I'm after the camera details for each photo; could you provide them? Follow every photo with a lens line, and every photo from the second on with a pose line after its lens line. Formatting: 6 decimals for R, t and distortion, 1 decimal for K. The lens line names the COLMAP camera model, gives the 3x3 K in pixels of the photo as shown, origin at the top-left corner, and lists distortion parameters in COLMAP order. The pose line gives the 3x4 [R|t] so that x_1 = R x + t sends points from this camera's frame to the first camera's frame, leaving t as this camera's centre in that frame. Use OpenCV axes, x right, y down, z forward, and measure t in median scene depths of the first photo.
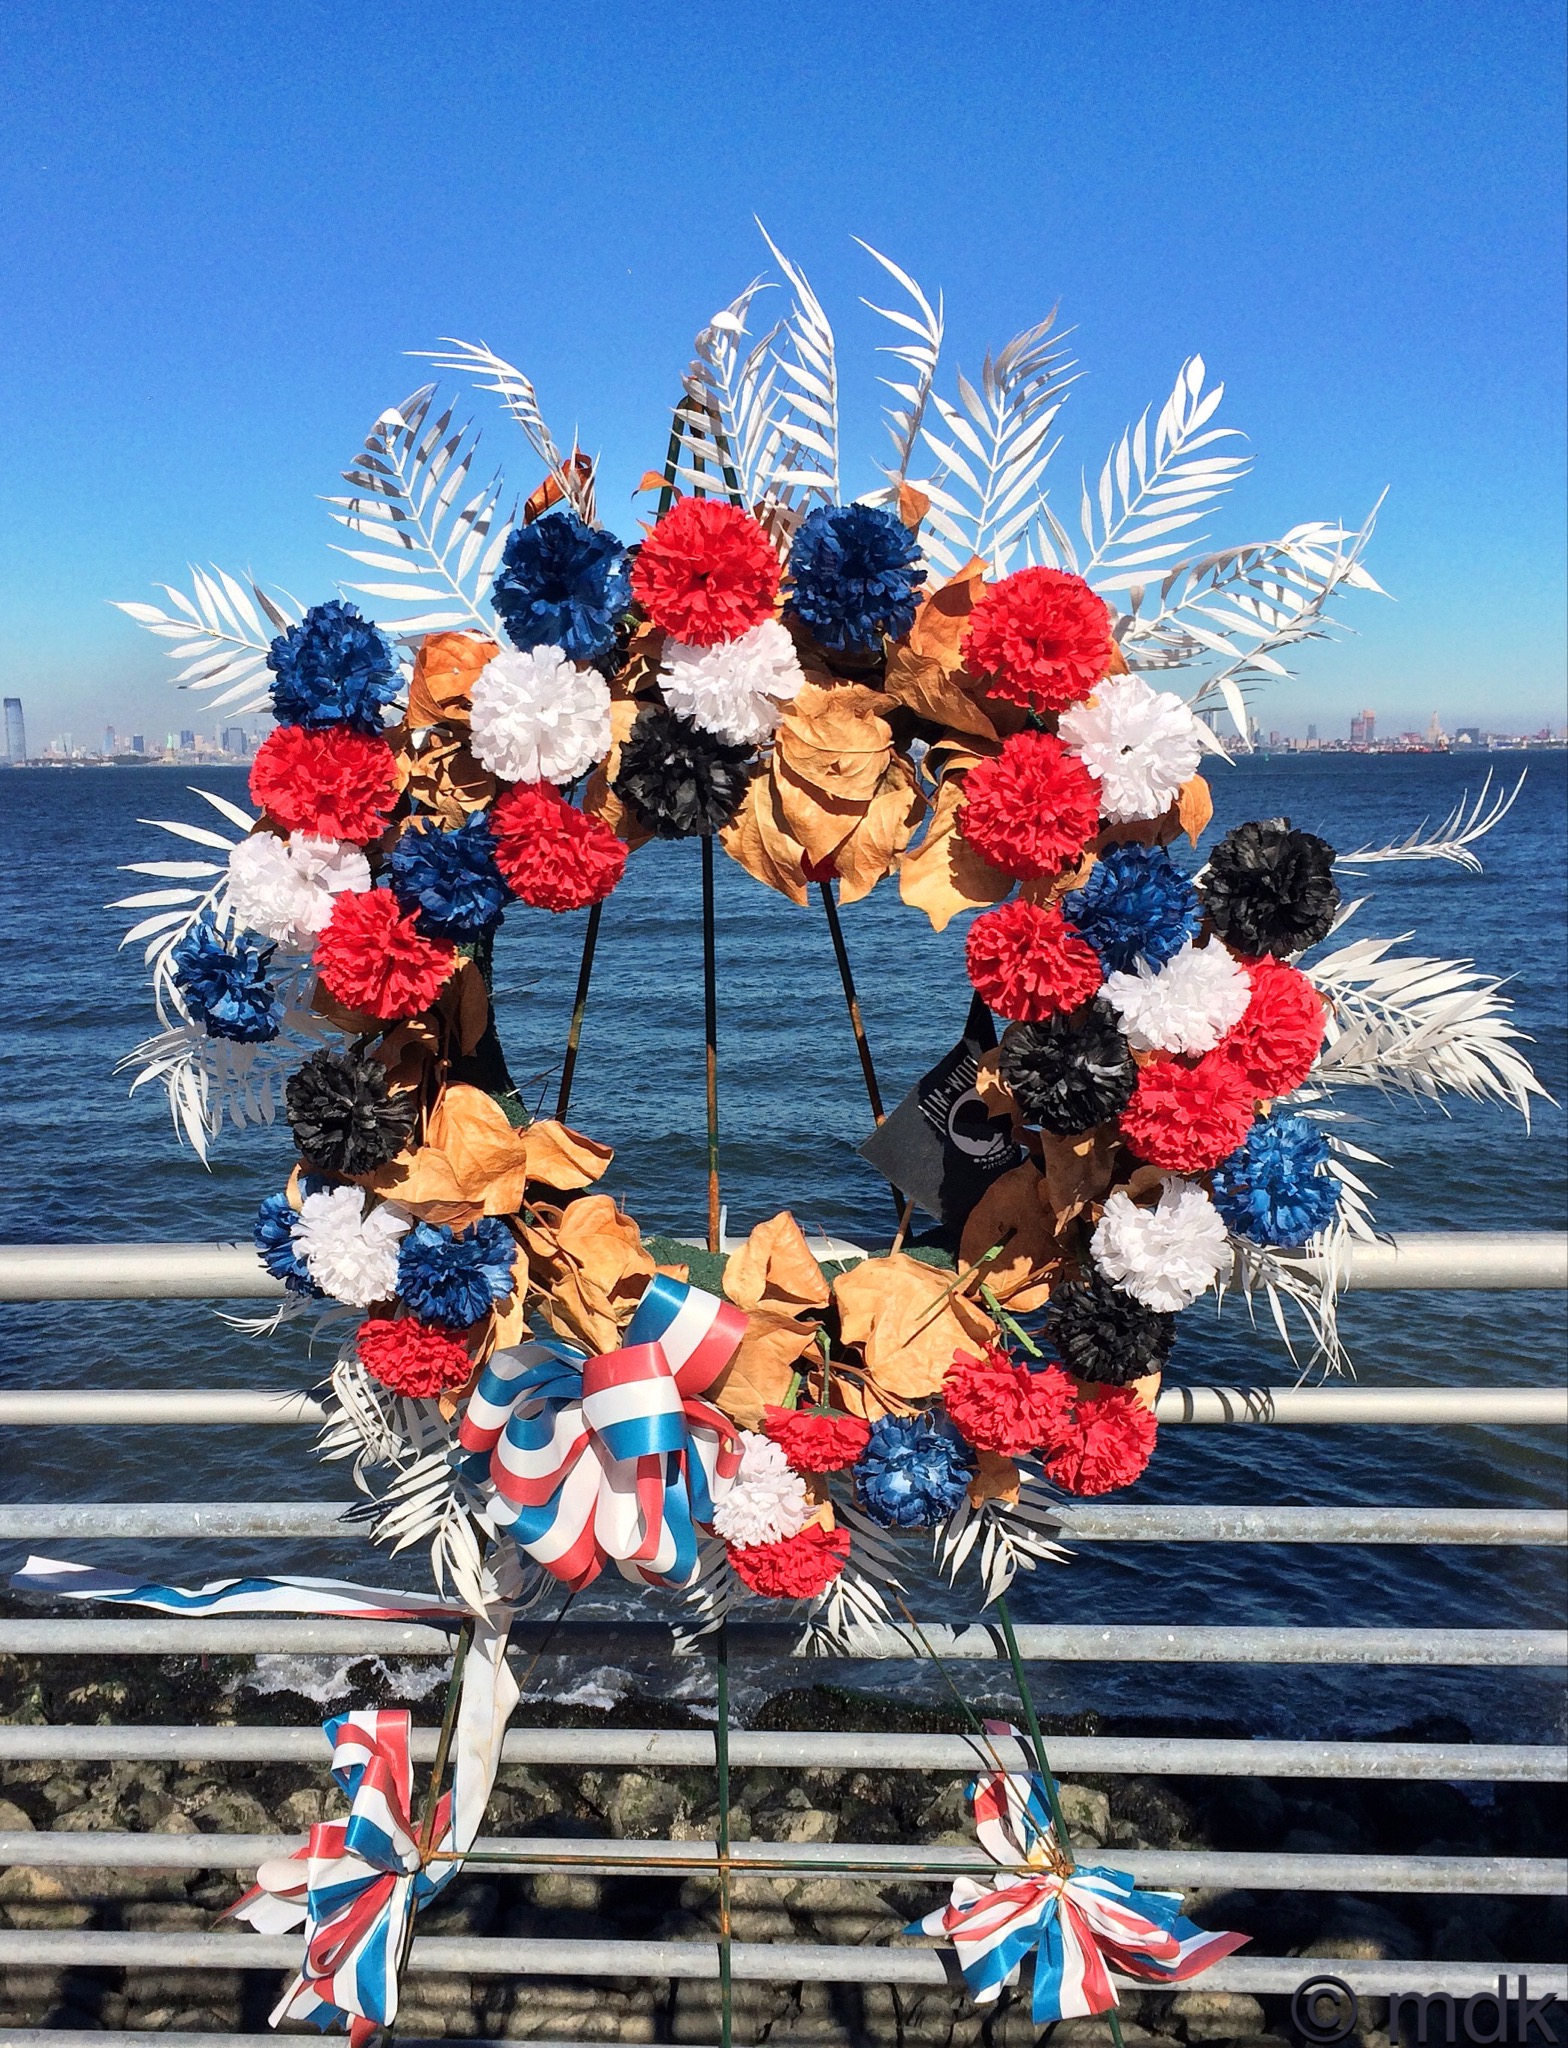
lens RADIAL K [[2086.0, 0, 784.0], [0, 2086.0, 1024.0], [0, 0, 1]] dist [0.025452, 0.015755]
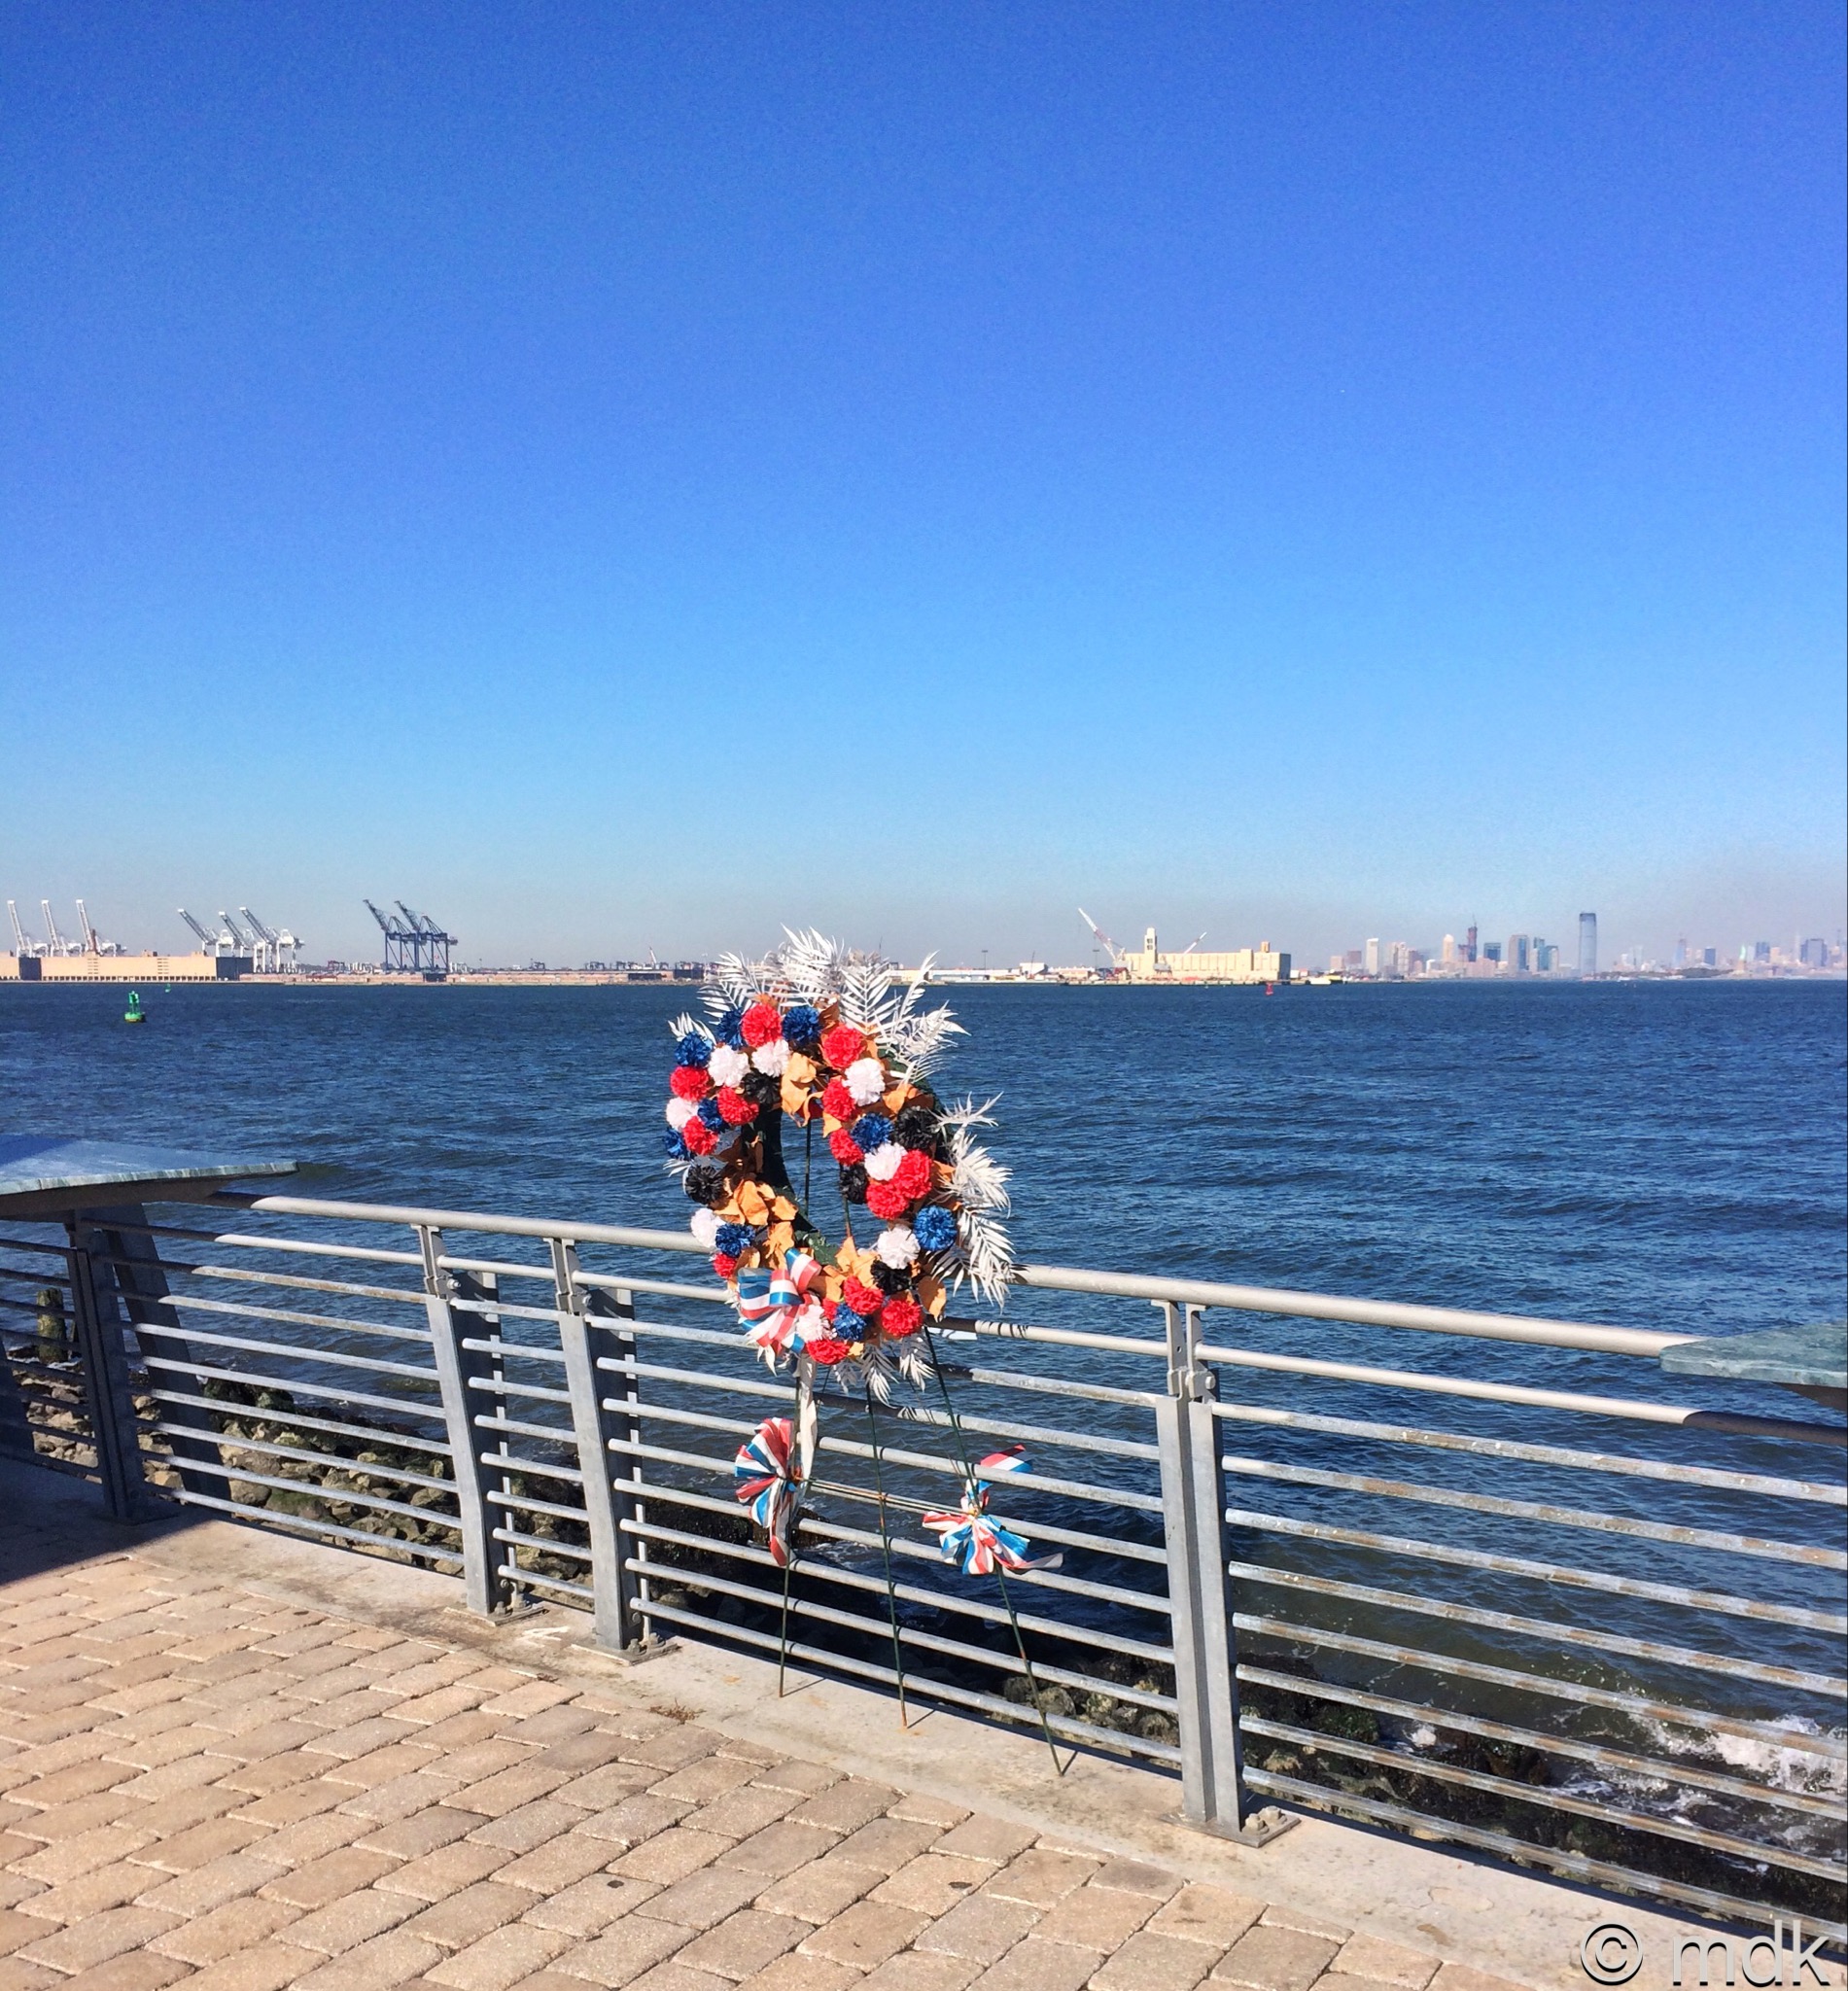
lens RADIAL K [[2230.5, 0, 924.0], [0, 2230.5, 995.5], [0, 0, 1]] dist [0.006218, 0.011612]
pose [[0.783743, 0.007129, -0.621044, 1.724827], [-0.076235, 0.993477, -0.084803, 0.013741], [0.616388, 0.113809, 0.779175, -1.181853]]
